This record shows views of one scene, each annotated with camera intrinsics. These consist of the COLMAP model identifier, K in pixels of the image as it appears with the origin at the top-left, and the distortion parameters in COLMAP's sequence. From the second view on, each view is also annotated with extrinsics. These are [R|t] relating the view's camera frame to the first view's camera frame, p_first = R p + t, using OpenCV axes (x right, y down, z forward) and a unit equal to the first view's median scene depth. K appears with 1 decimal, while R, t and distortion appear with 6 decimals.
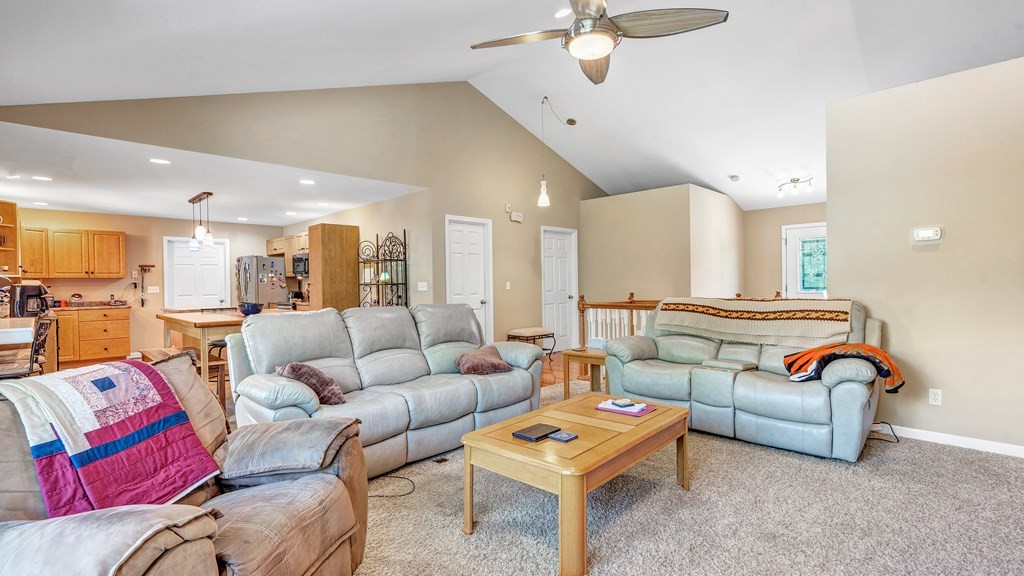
lens RADIAL K [[461.6, 0, 509.9], [0, 461.6, 287.2], [0, 0, 1]] dist [-0.005849, -0.000875]
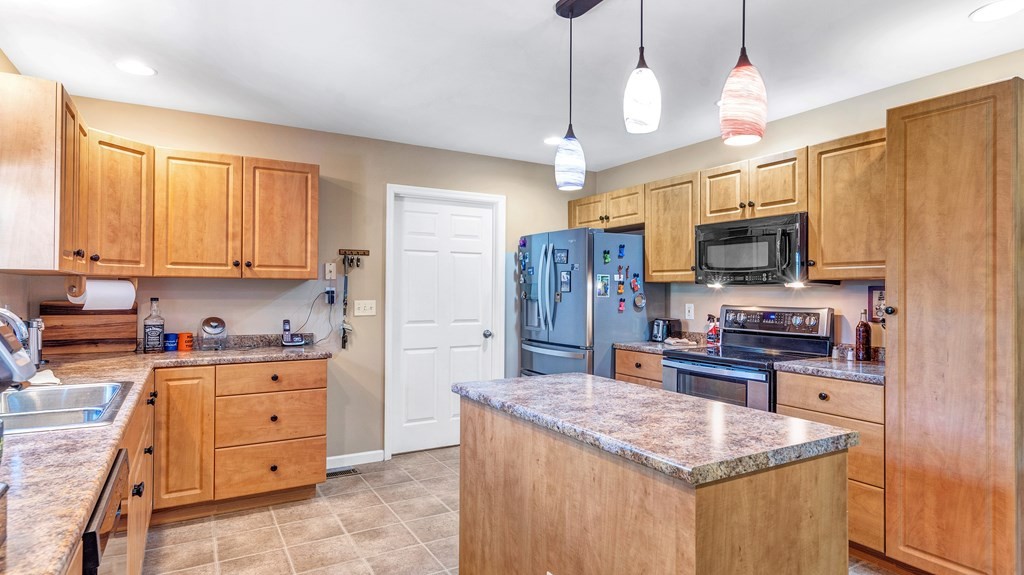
lens RADIAL K [[551.0, 0, 513.1], [0, 551.0, 286.5], [0, 0, 1]] dist [0.005573, 0.000344]
pose [[0.964700, 0.017066, -0.262799, -0.552432], [-0.021786, 0.999649, -0.015056, -0.010567], [0.262450, 0.020250, 0.964733, 0.589137]]
